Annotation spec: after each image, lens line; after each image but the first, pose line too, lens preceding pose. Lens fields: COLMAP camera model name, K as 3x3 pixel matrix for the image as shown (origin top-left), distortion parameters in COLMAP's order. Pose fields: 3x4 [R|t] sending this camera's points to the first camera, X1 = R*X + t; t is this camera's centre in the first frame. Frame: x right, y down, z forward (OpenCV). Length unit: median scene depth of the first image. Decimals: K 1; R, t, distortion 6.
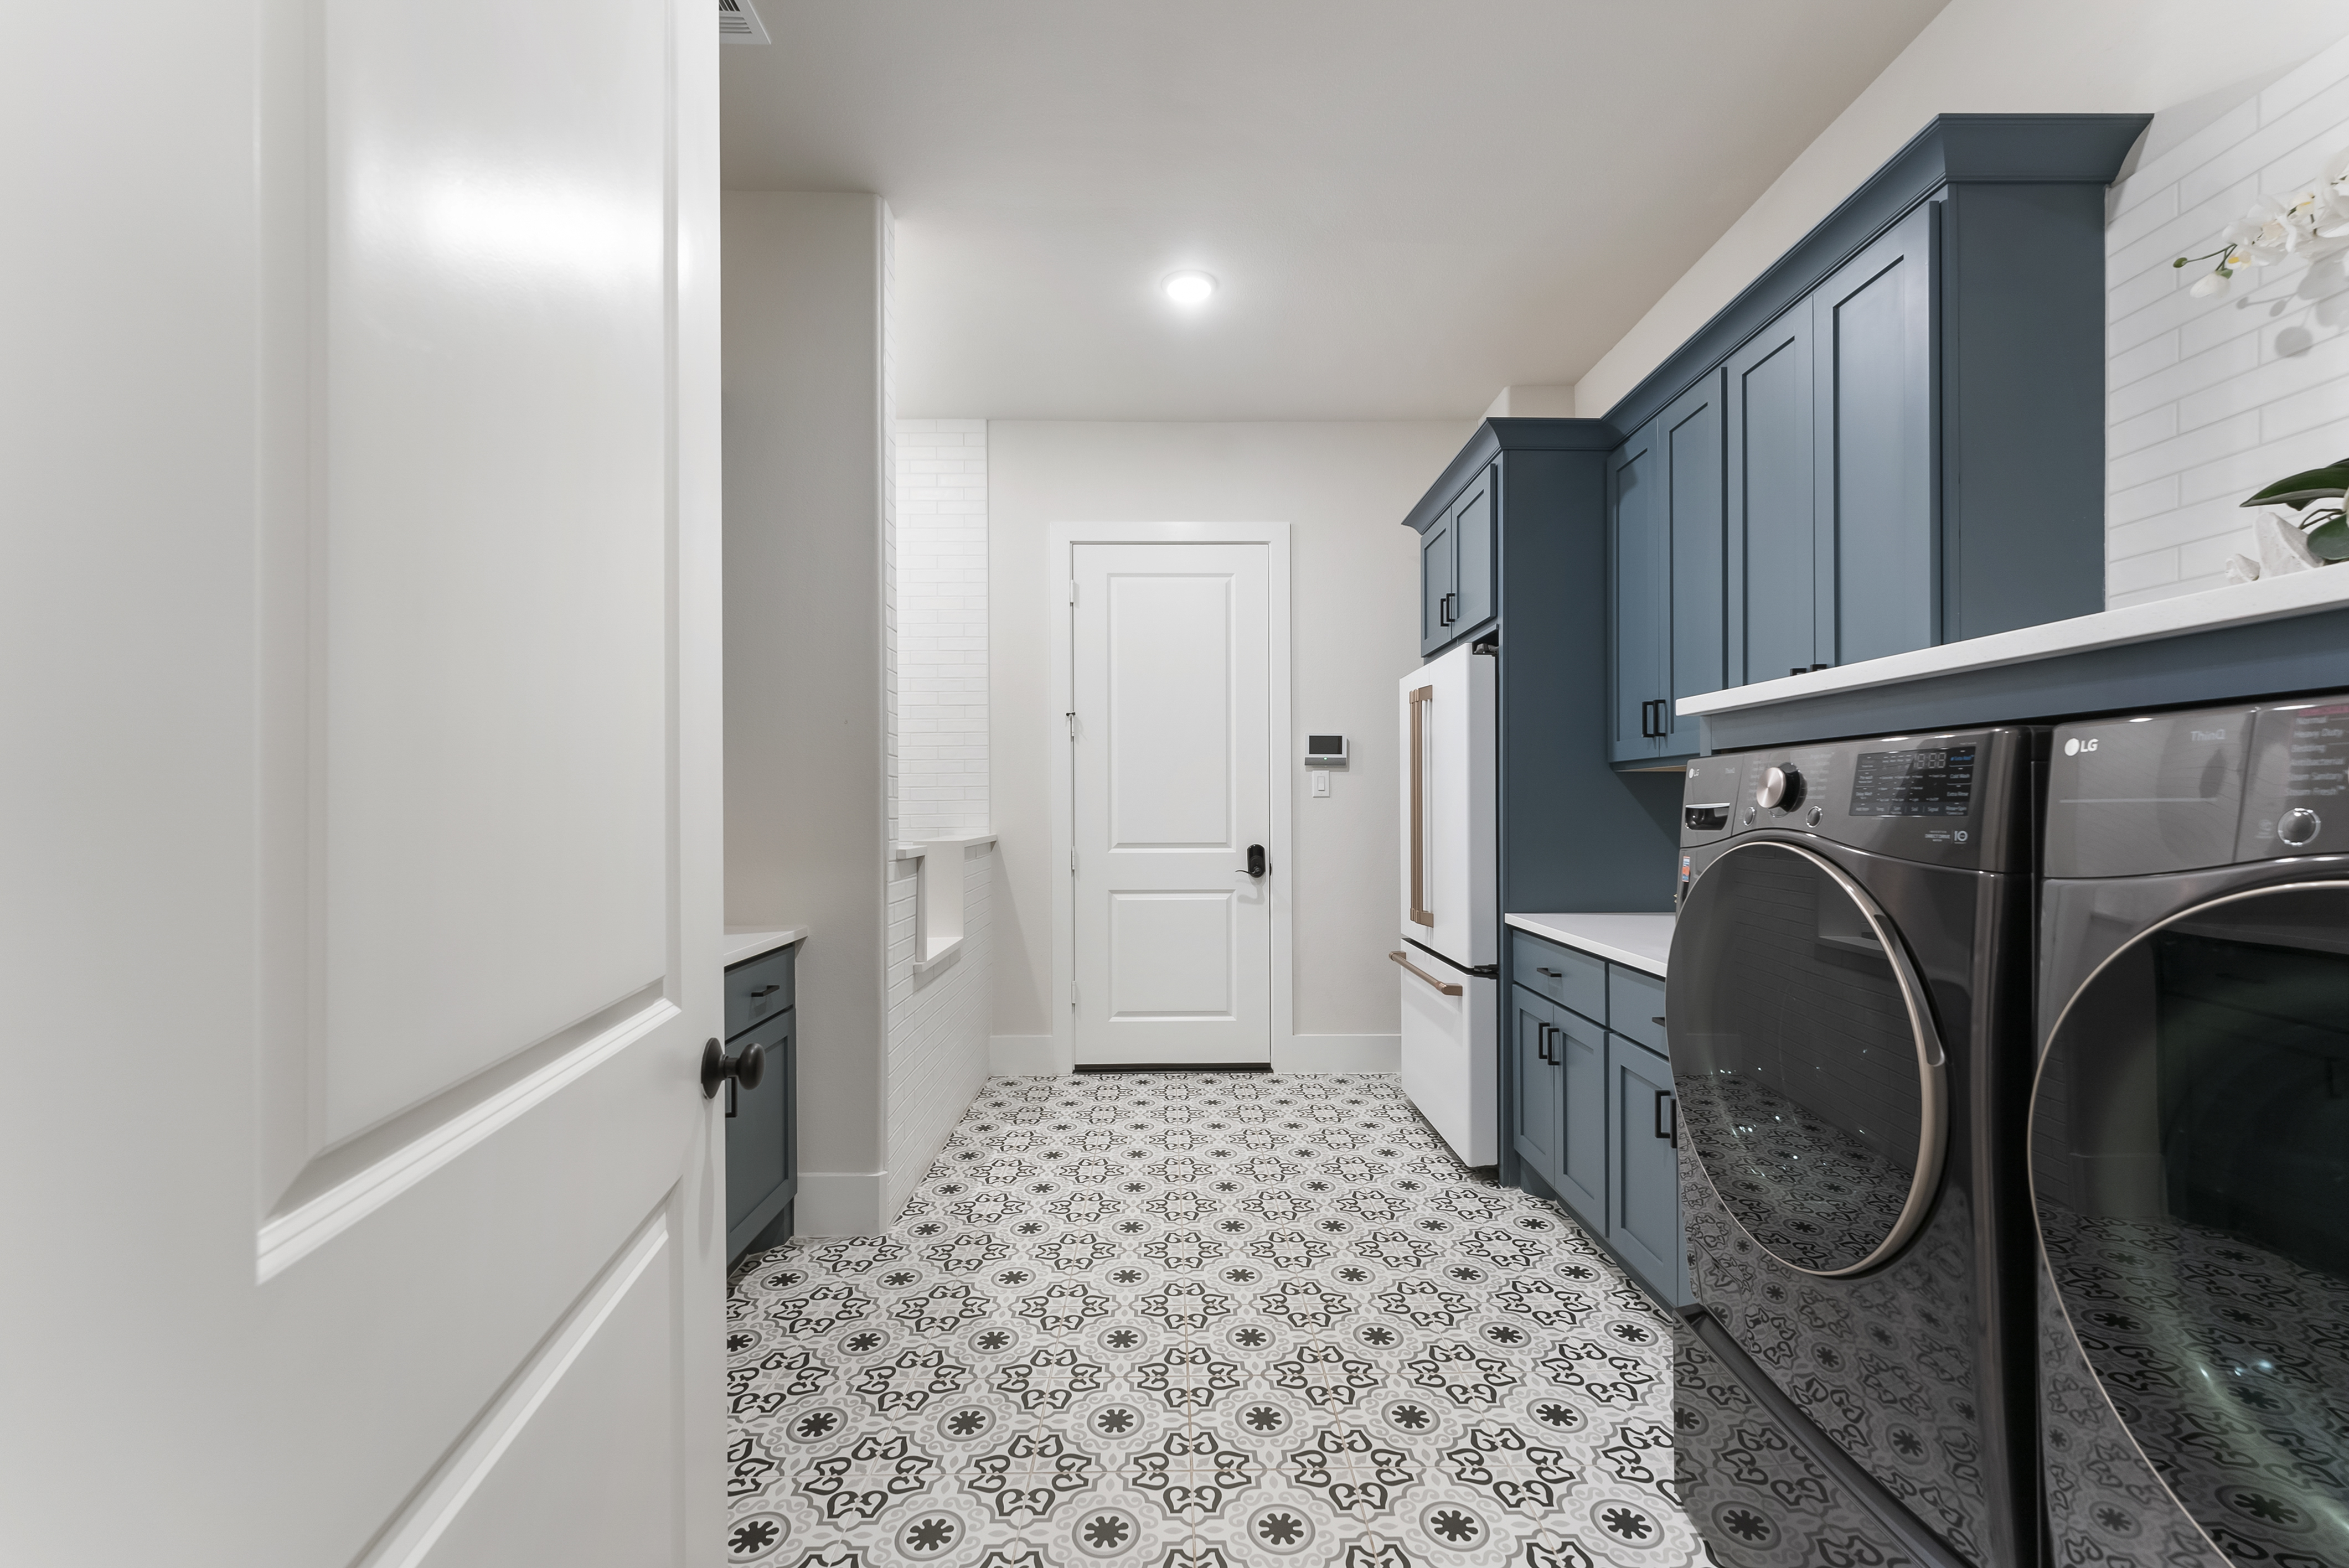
lens RADIAL K [[954.8, 0, 1197.5], [0, 954.8, 799.1], [0, 0, 1]] dist [-0.001627, 0.000146]
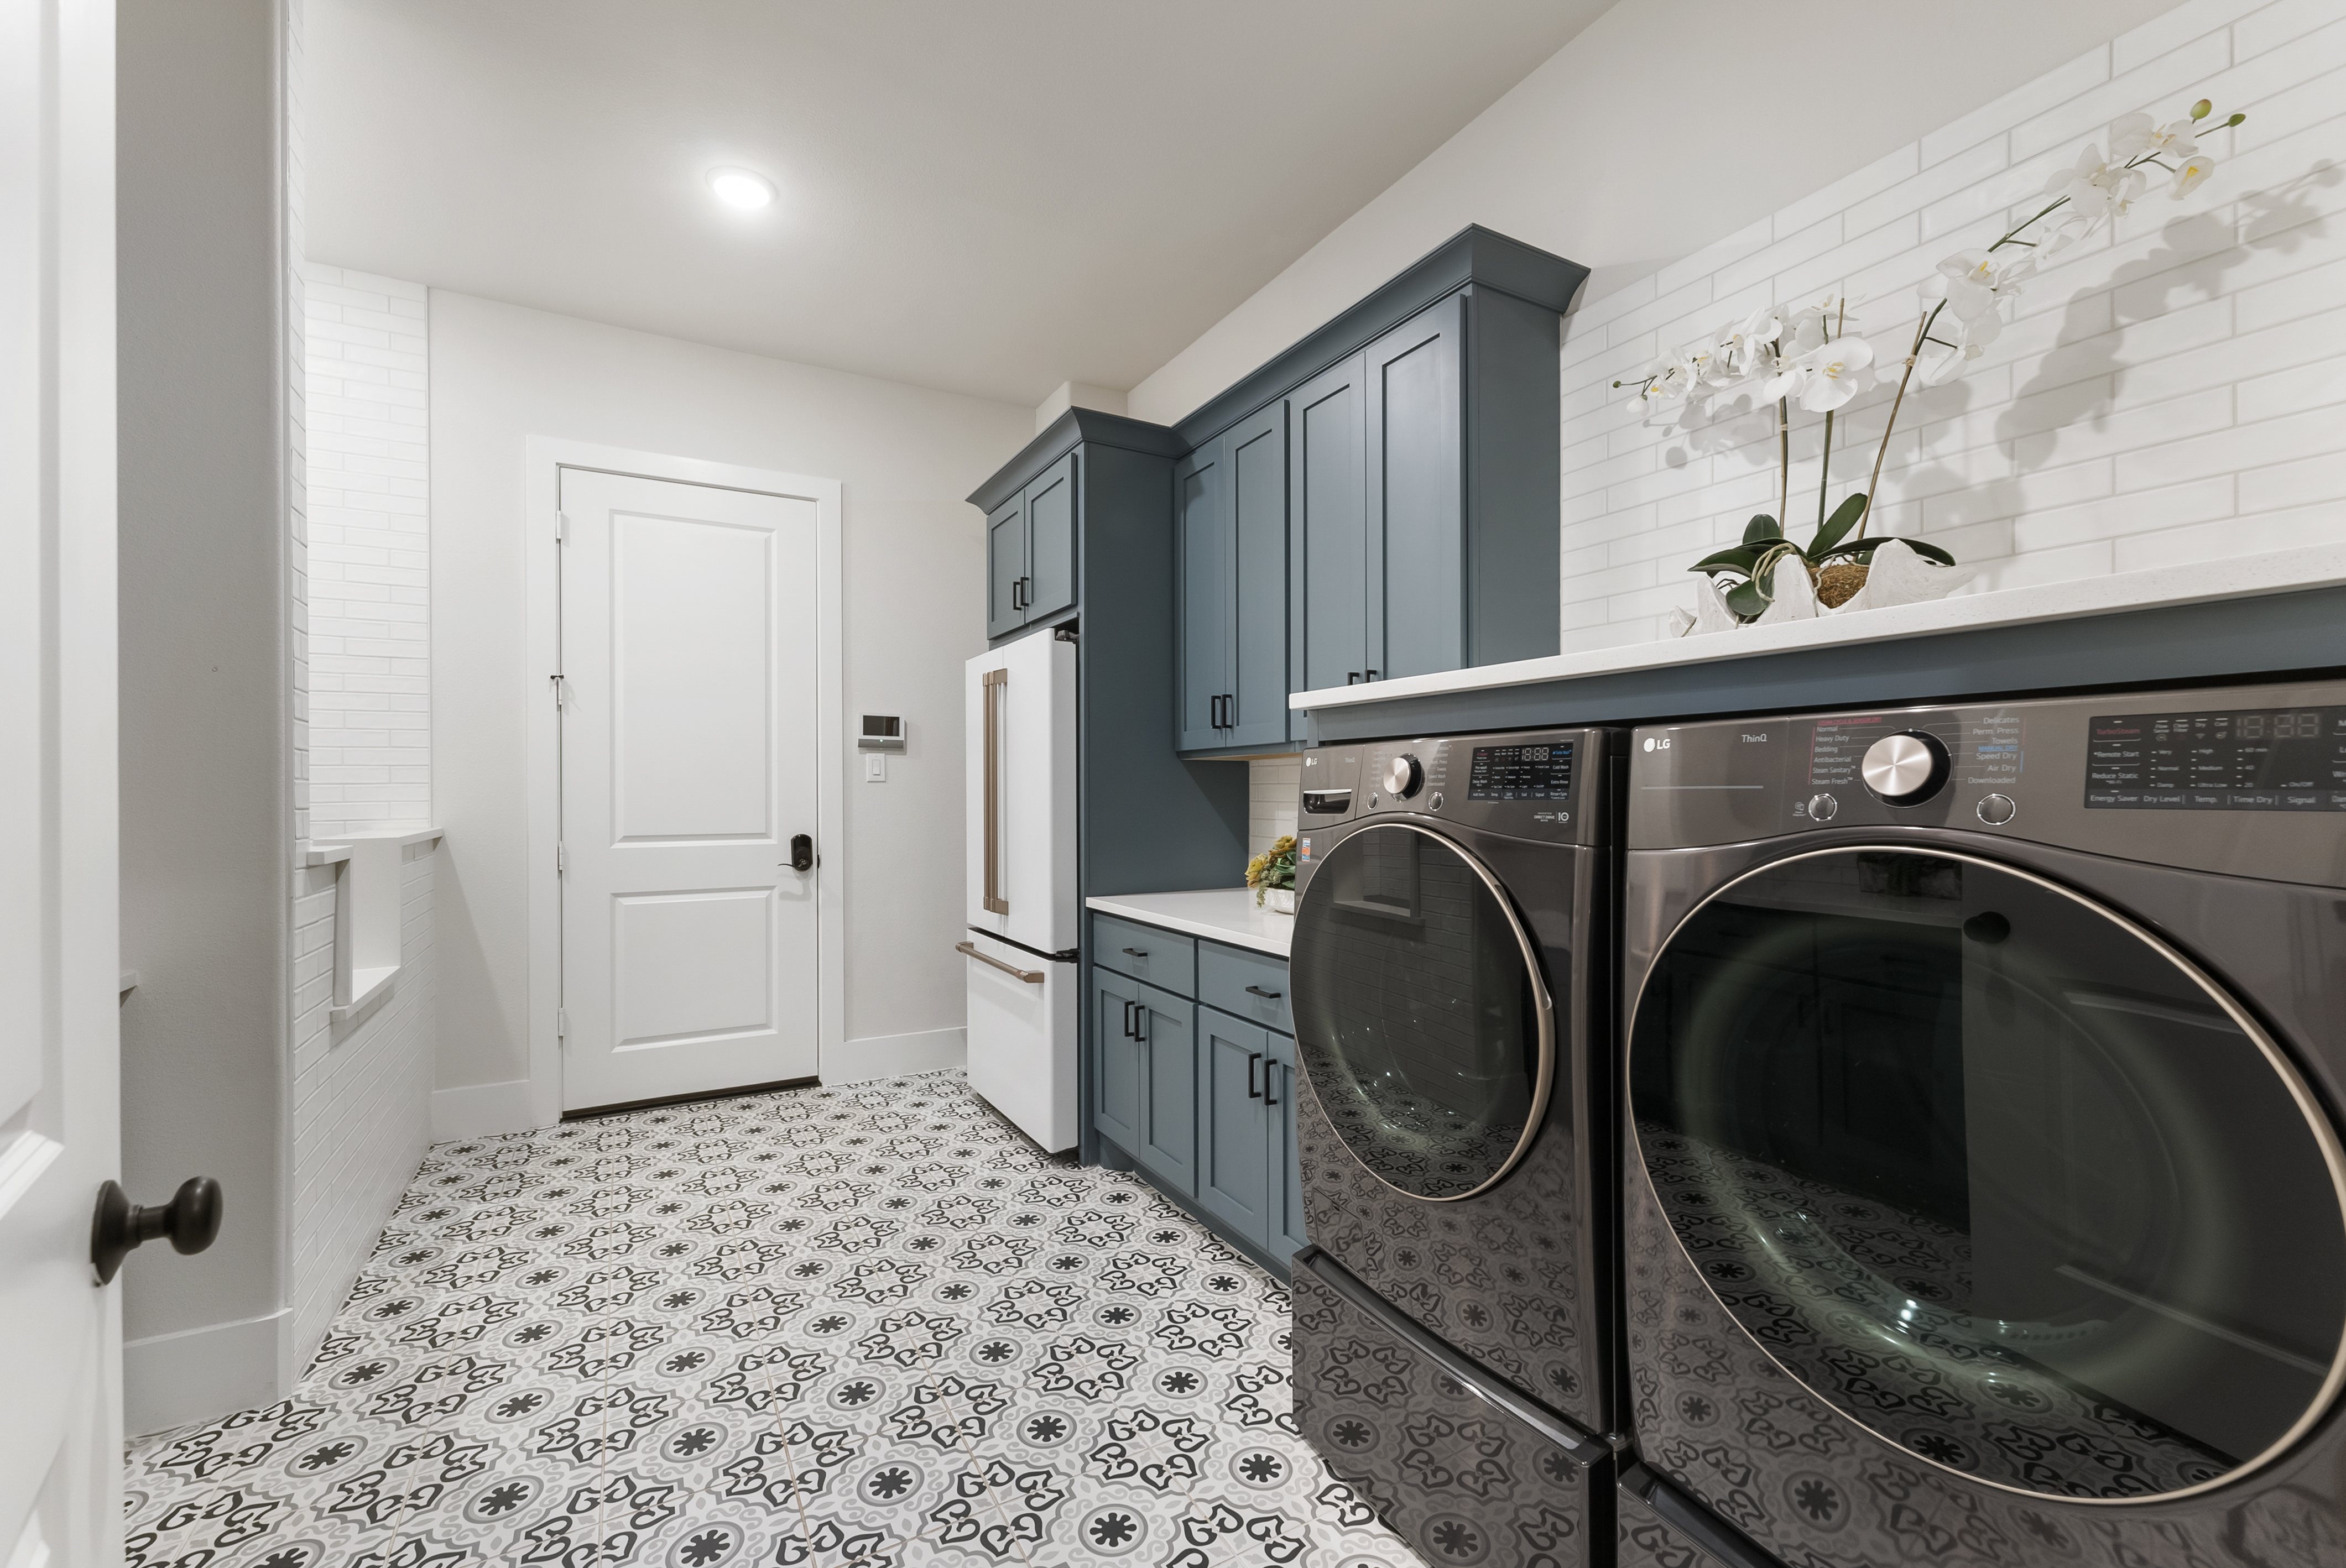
lens RADIAL K [[953.6, 0, 1166.5], [0, 953.6, 785.2], [0, 0, 1]] dist [-0.001627, 0.000146]
pose [[0.880761, 0.003465, 0.473548, -0.098136], [-0.003765, 0.999993, -0.000313, 0.000528], [-0.473546, -0.001507, 0.880768, 0.078308]]
